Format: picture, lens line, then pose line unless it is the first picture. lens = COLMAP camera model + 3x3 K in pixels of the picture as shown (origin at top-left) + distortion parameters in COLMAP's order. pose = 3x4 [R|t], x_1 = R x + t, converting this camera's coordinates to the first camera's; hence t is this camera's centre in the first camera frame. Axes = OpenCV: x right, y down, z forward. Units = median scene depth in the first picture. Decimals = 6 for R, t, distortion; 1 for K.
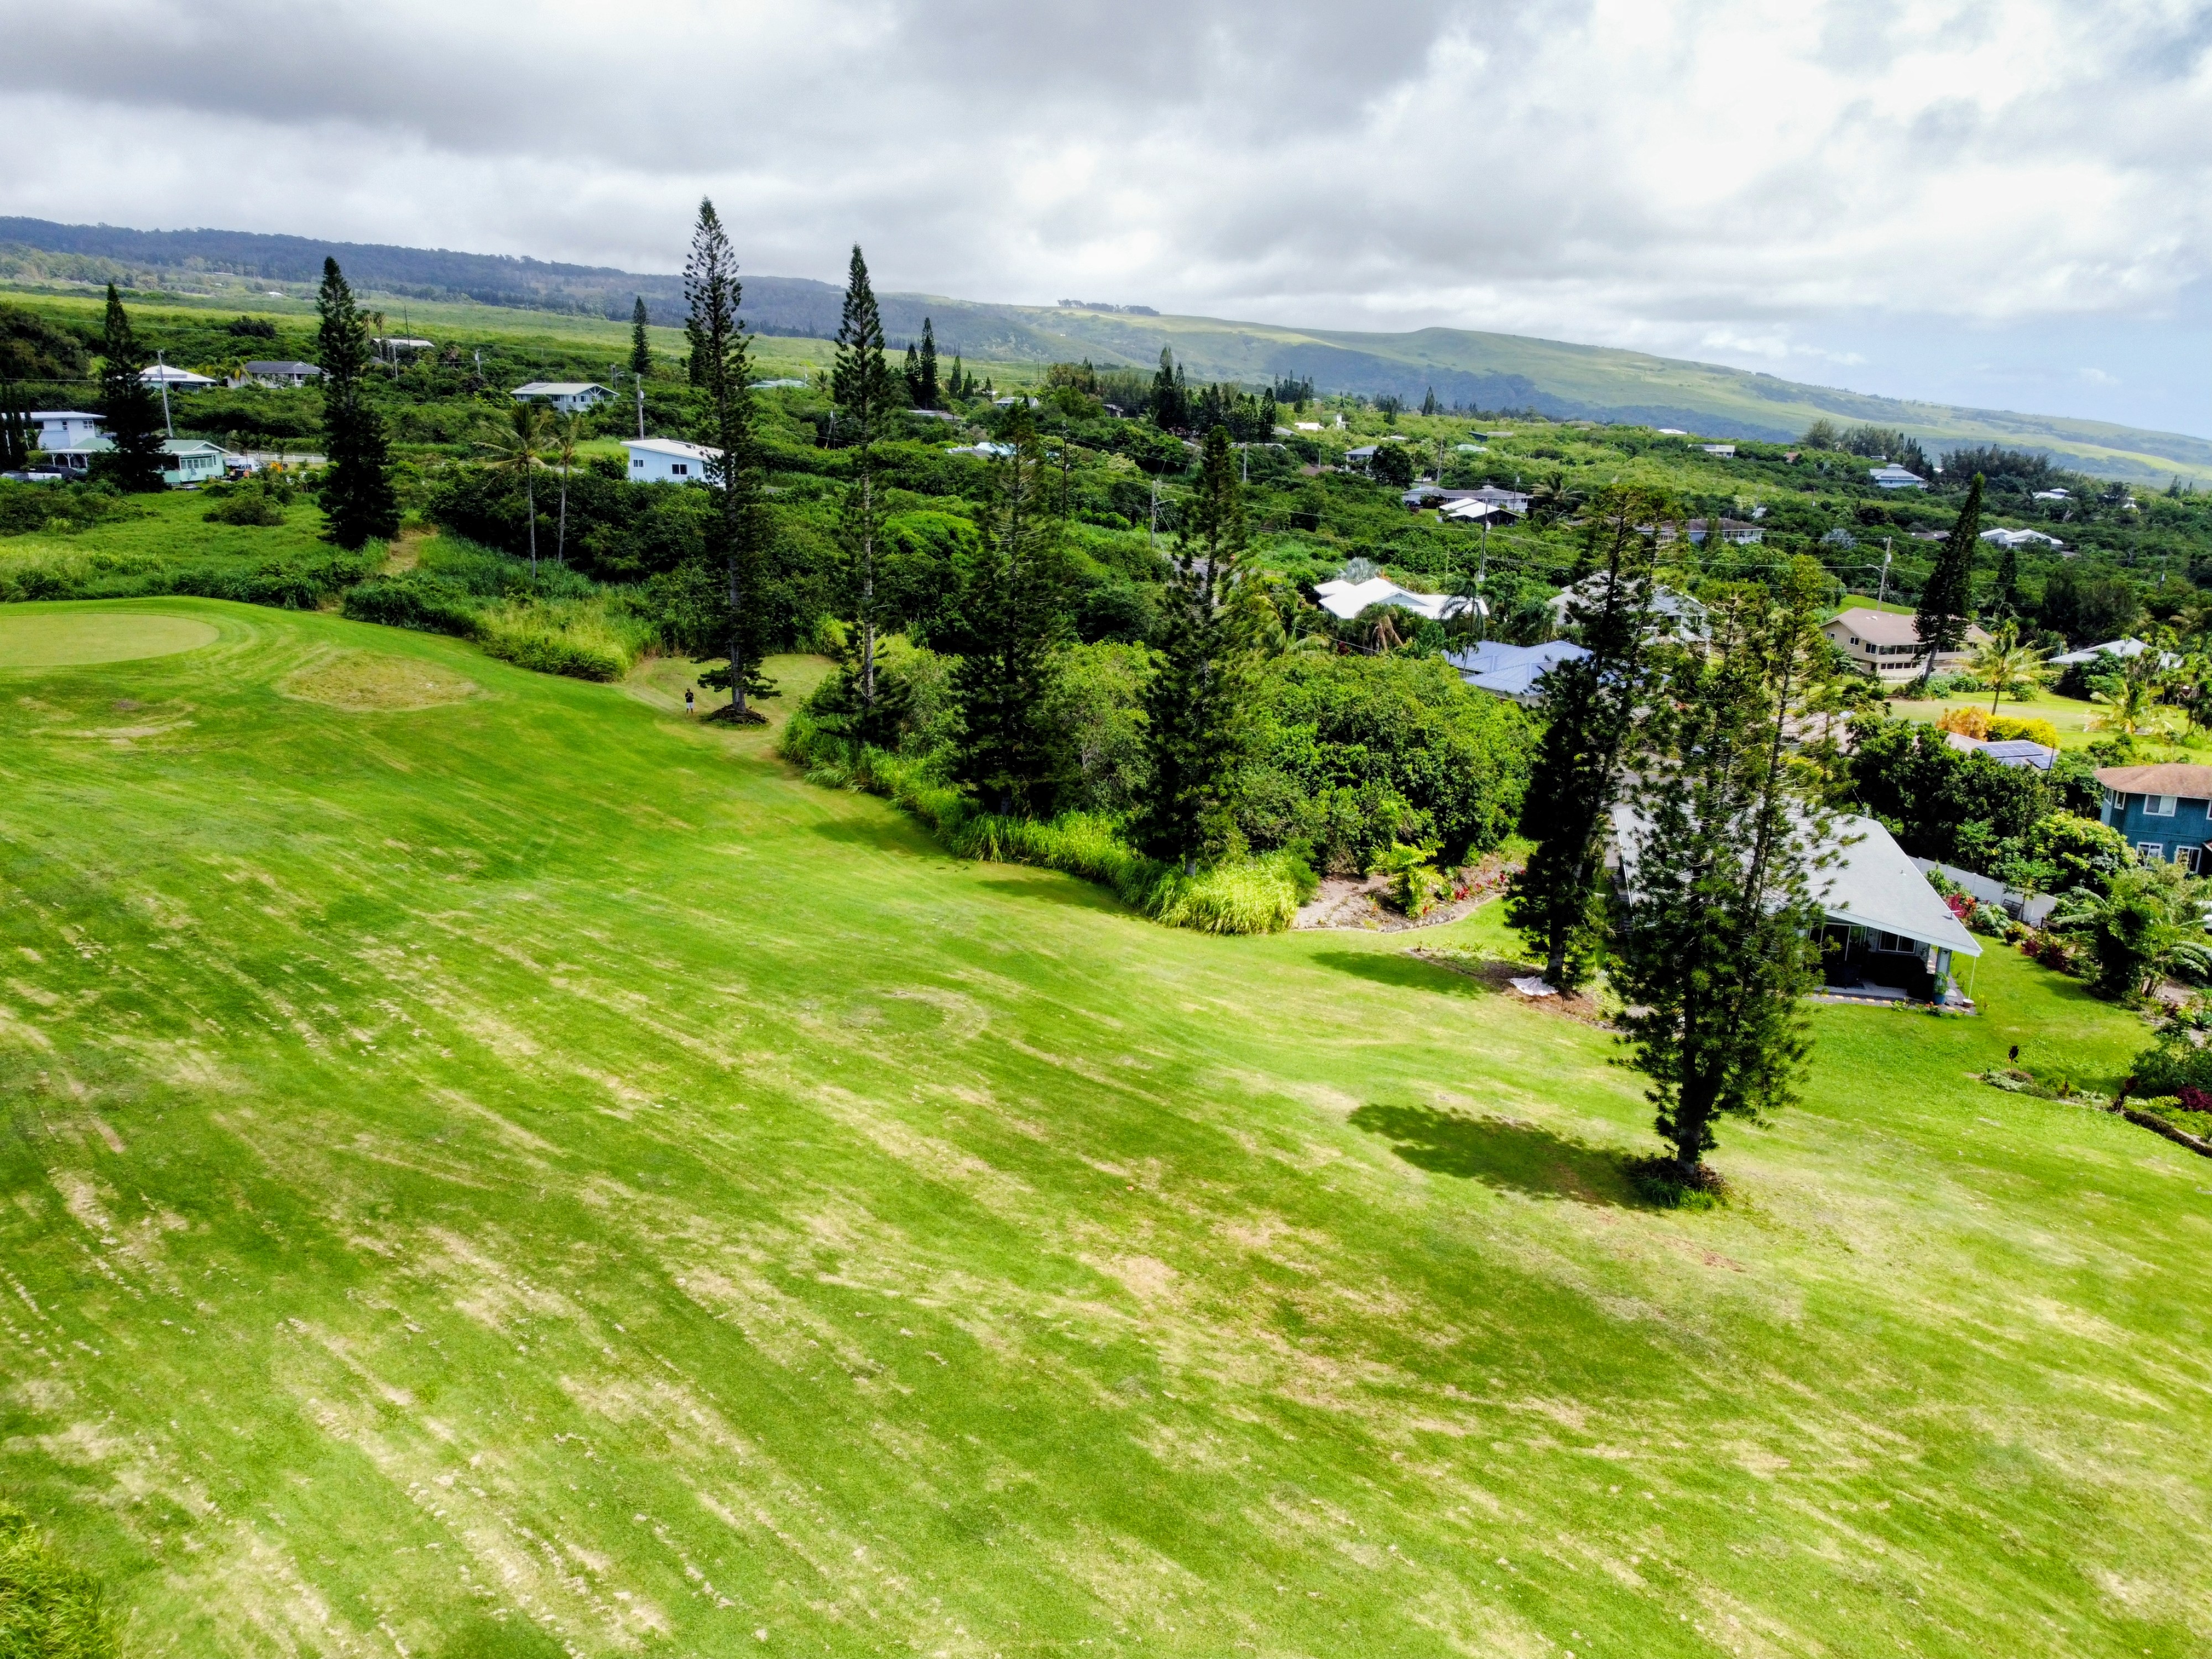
lens RADIAL K [[1670.6, 0, 1102.9], [0, 1670.6, 826.5], [0, 0, 1]] dist [0.000808, -0.005612]
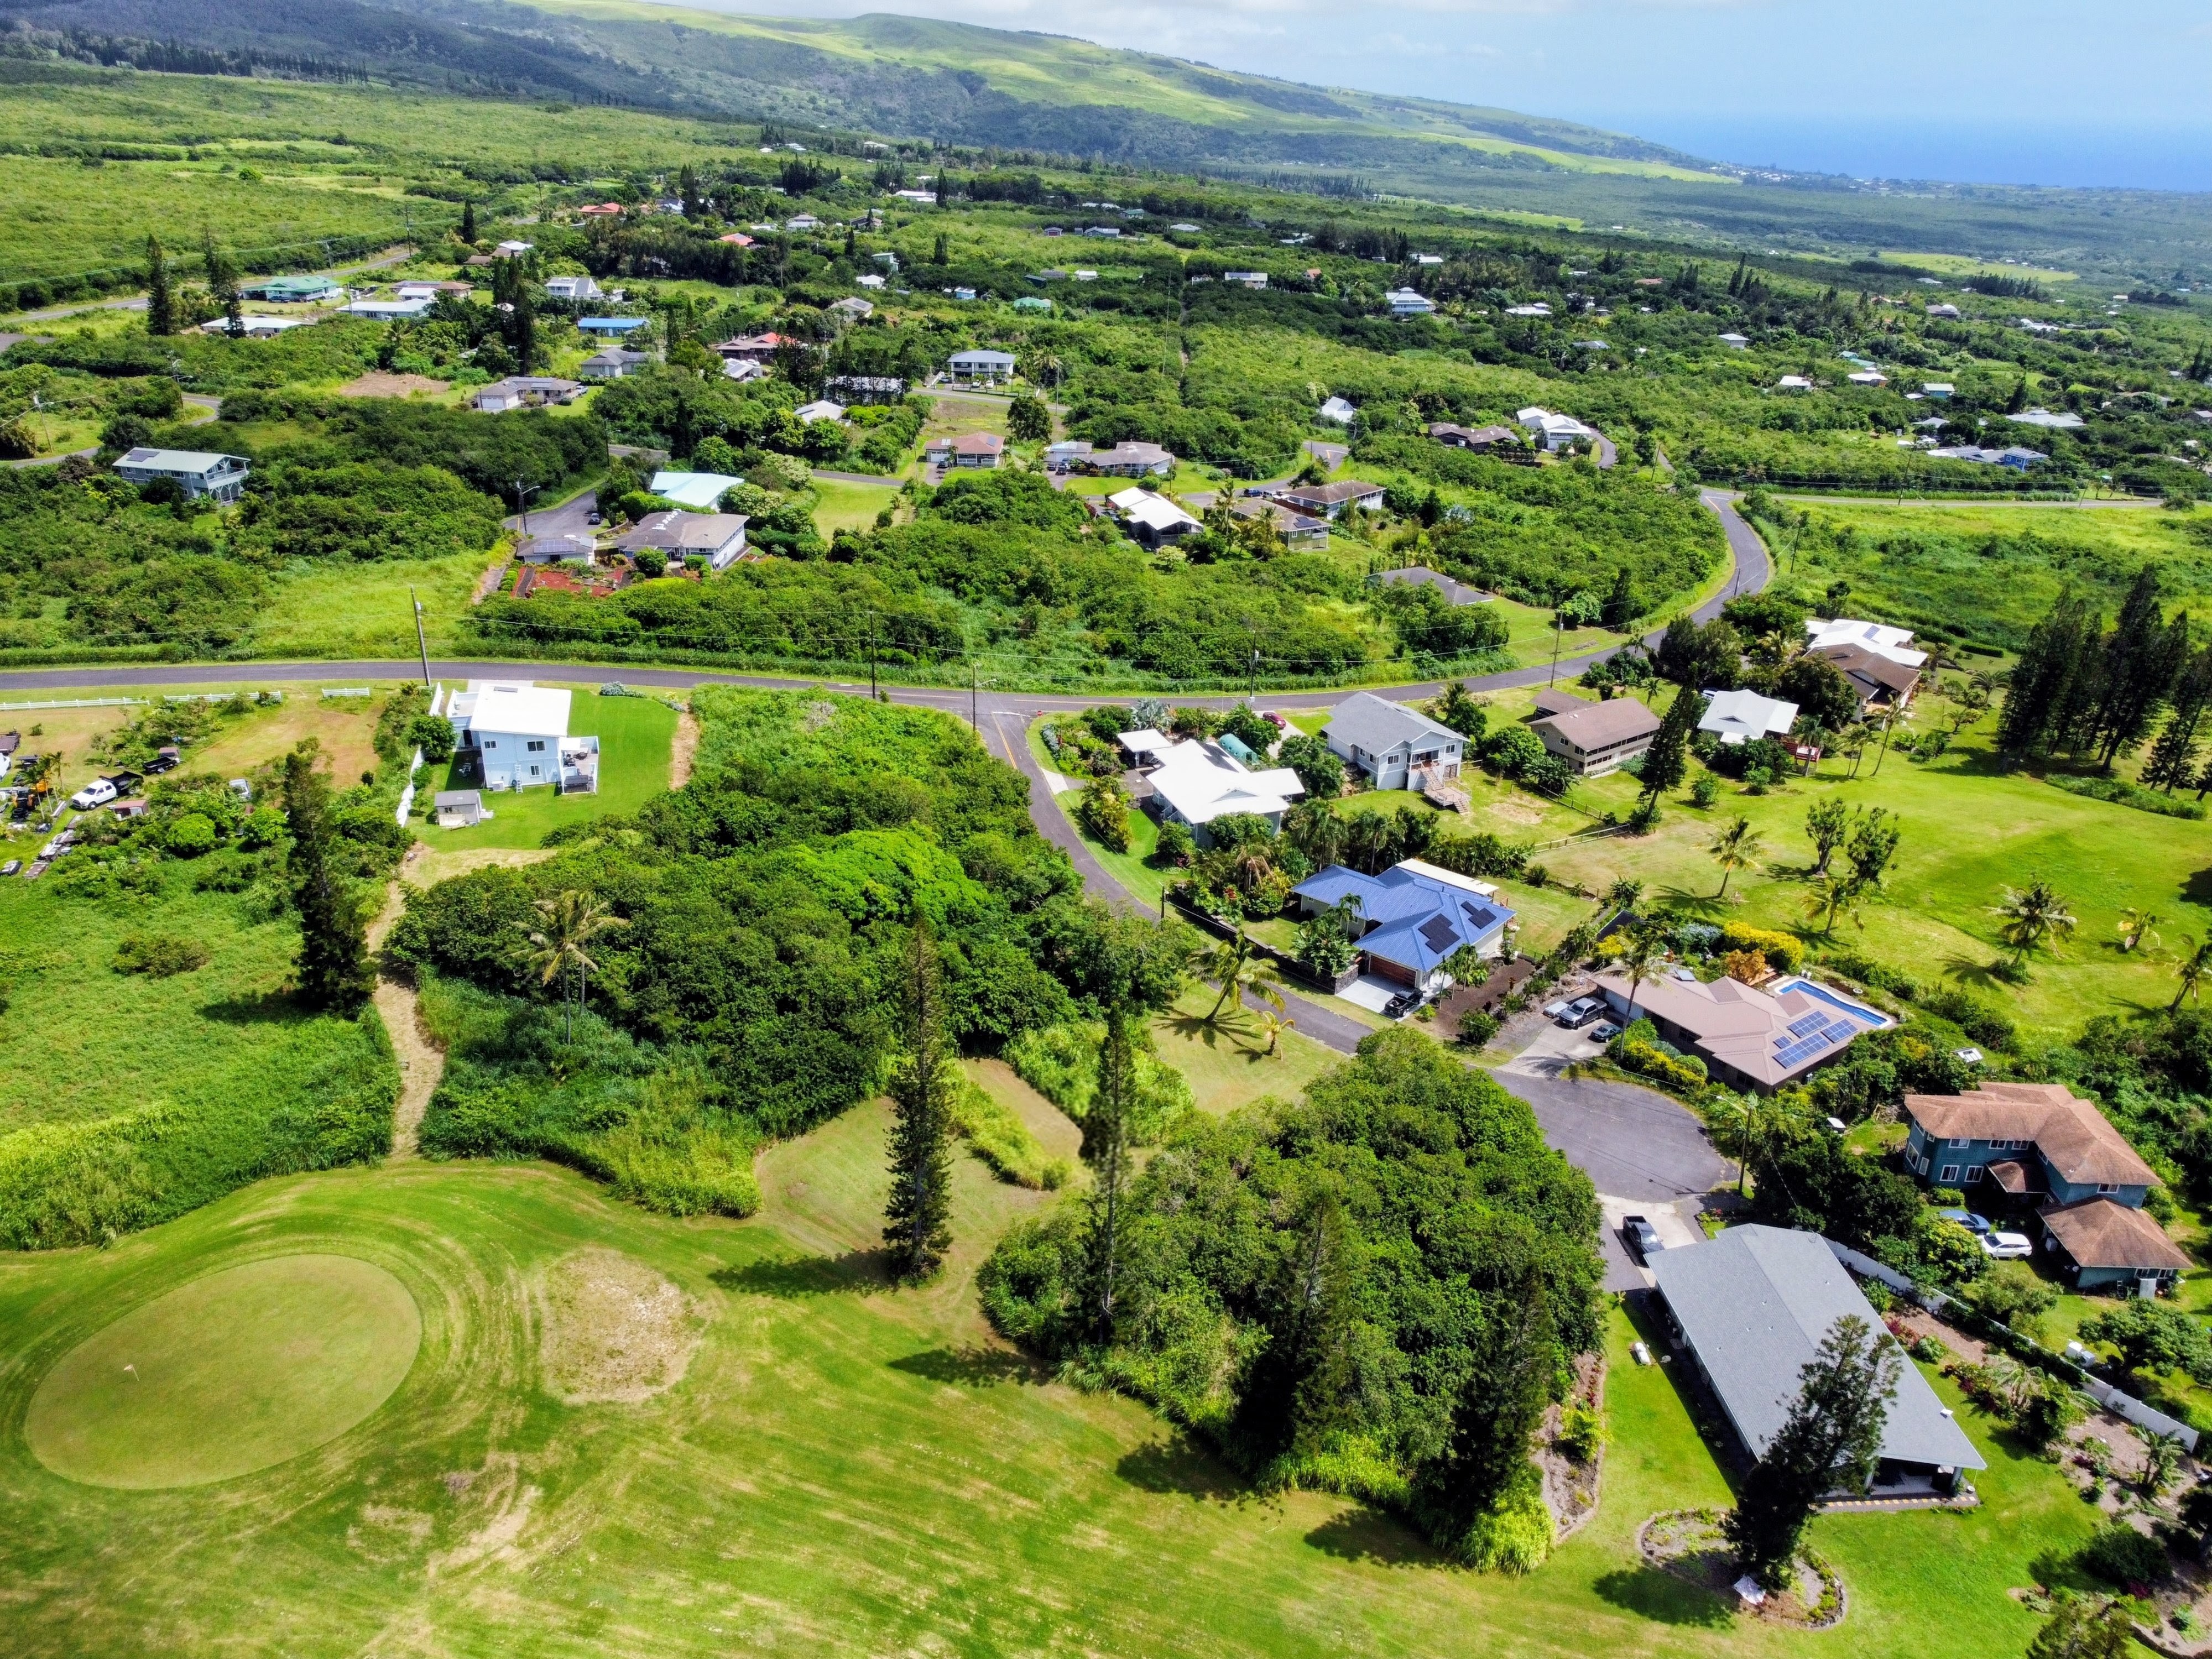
lens RADIAL K [[1670.6, 0, 1102.9], [0, 1670.6, 826.5], [0, 0, 1]] dist [0.000808, -0.005612]
pose [[0.950081, -0.131462, 0.282955, -0.382255], [0.080785, 0.979623, 0.183883, -0.554902], [-0.301363, -0.151845, 0.941341, -0.048906]]
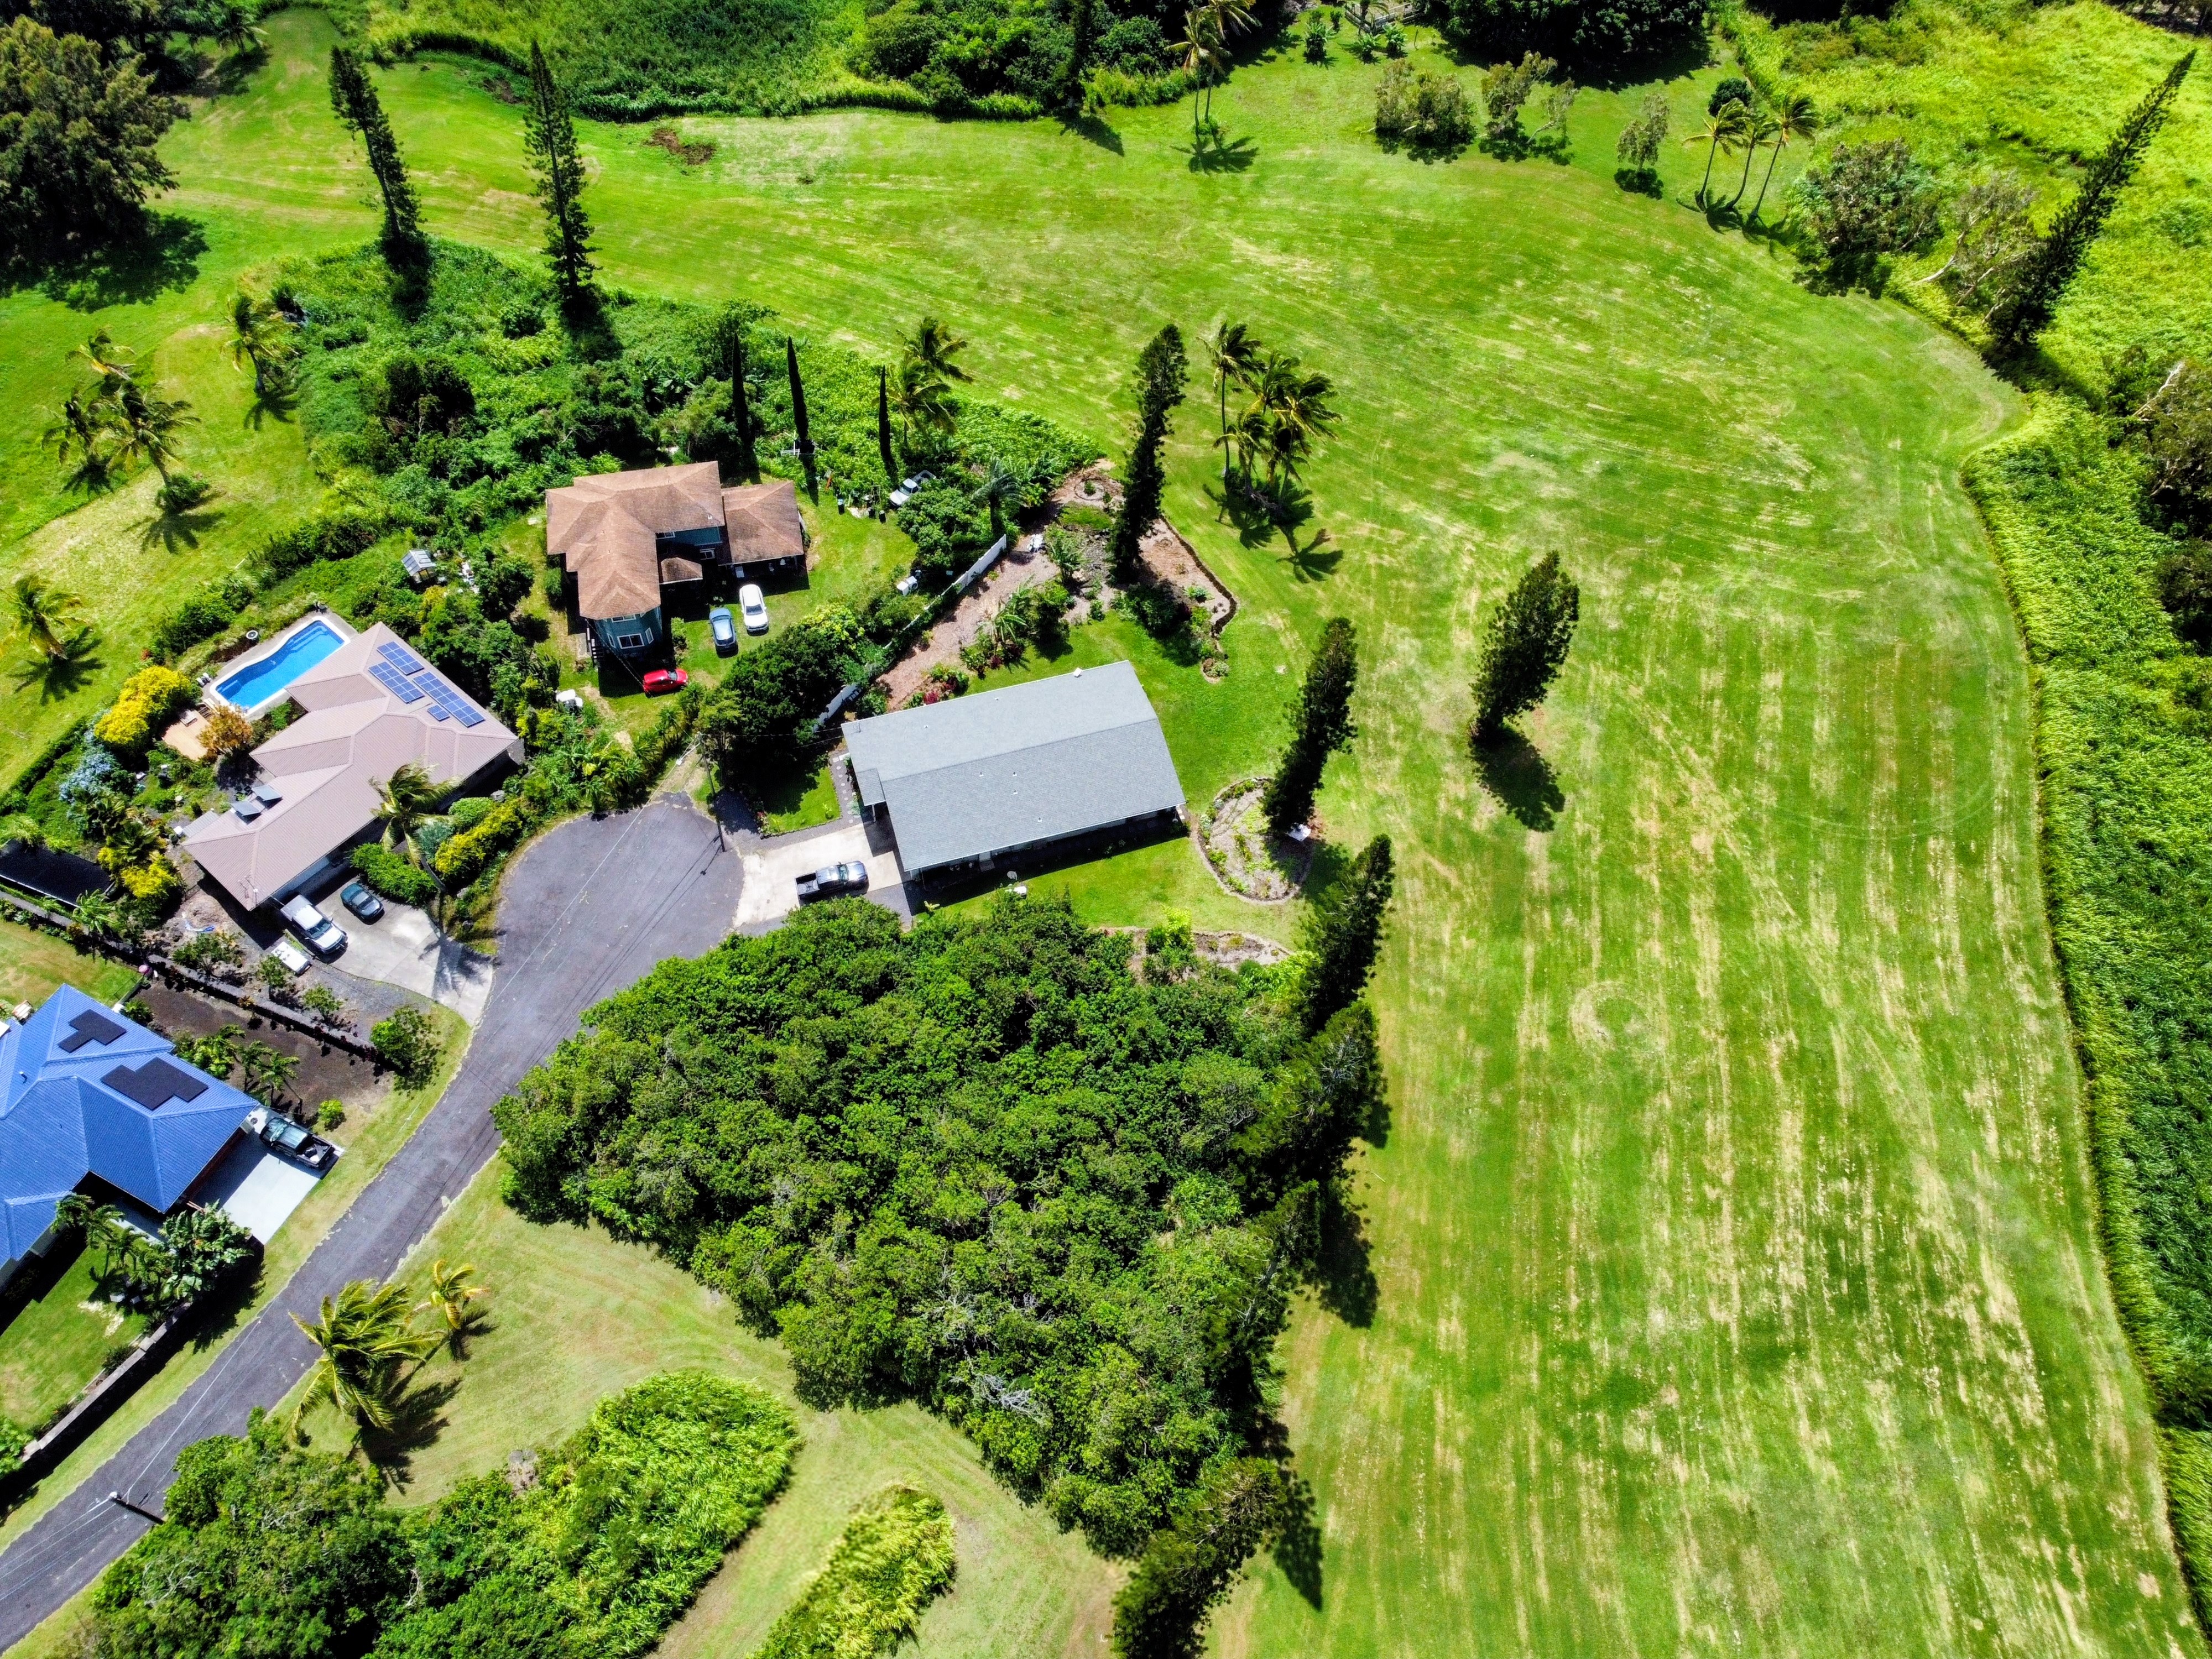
lens RADIAL K [[1670.6, 0, 1102.9], [0, 1670.6, 826.5], [0, 0, 1]] dist [0.000808, -0.005612]
pose [[-0.522762, -0.729951, 0.440331, -0.283707], [0.174554, 0.413930, 0.893416, -1.034577], [-0.834417, 0.543906, -0.088971, 0.876056]]
